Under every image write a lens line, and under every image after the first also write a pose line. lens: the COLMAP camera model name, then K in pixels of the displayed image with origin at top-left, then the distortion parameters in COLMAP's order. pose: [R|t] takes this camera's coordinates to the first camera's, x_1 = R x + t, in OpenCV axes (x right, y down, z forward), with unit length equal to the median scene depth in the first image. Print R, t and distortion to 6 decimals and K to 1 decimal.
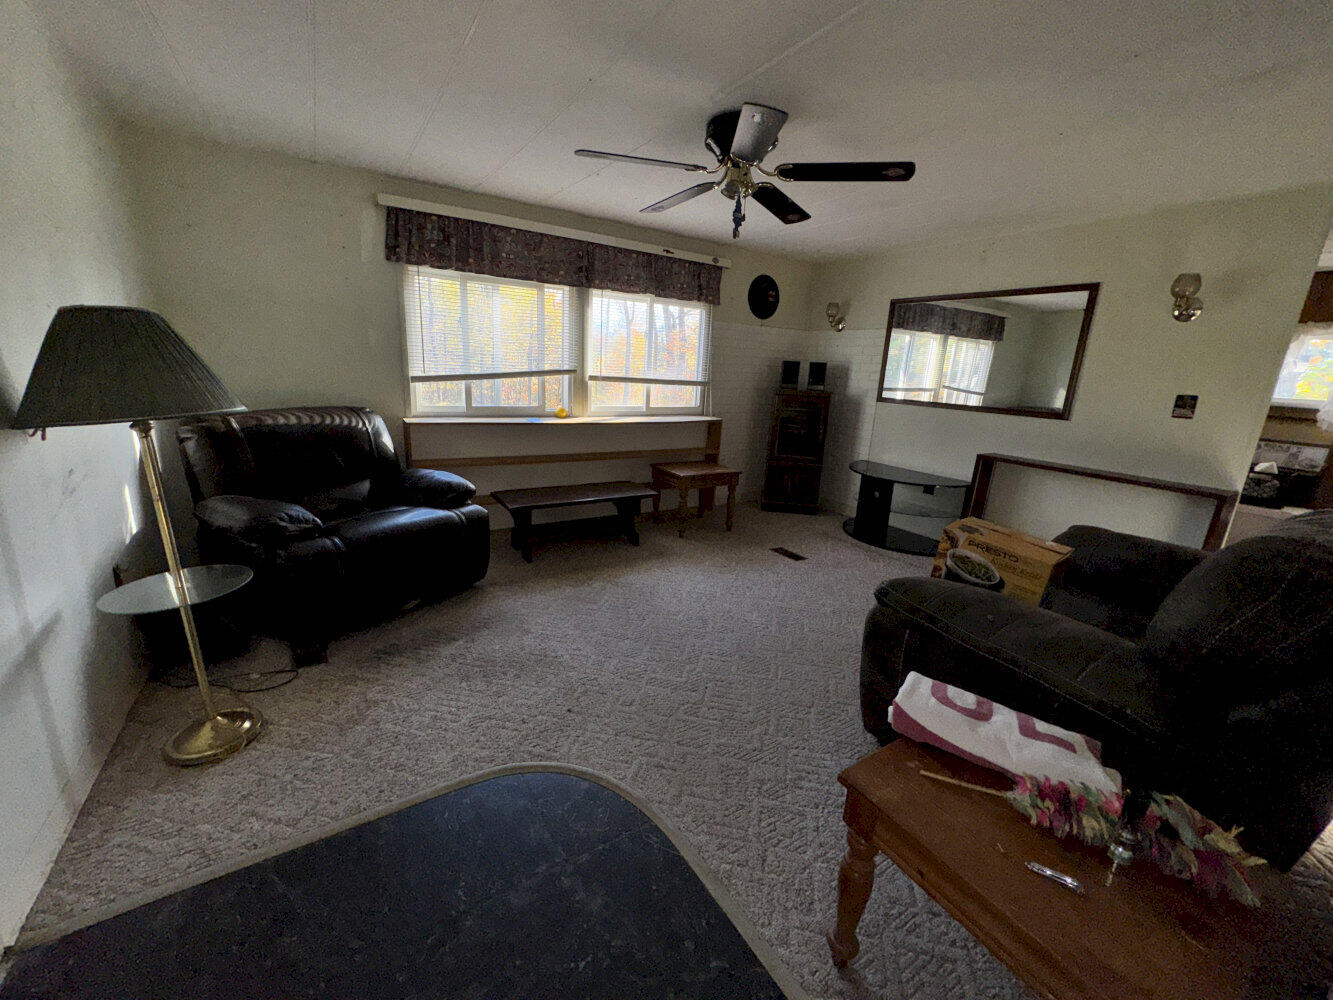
lens RADIAL K [[532.2, 0, 663.6], [0, 532.2, 500.8], [0, 0, 1]] dist [-0.004601, 0.001414]
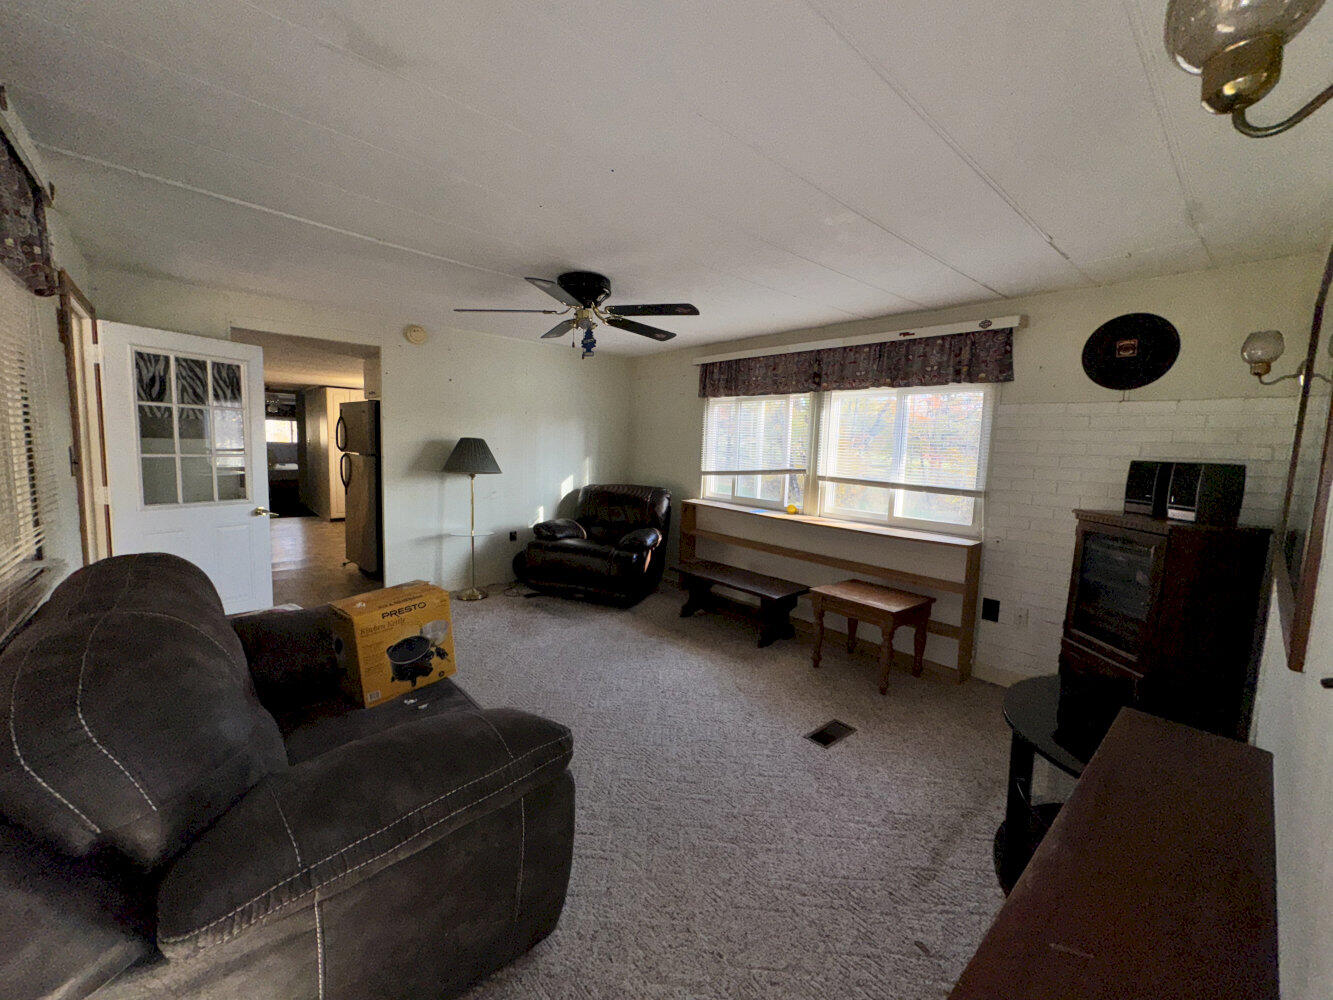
lens RADIAL K [[532.2, 0, 667.6], [0, 532.2, 497.6], [0, 0, 1]] dist [-0.004601, 0.001414]
pose [[0.167880, 0.050567, -0.984510, 0.817003], [-0.279633, 0.960106, 0.001630, -0.123394], [0.945316, 0.275028, 0.175323, 0.594401]]
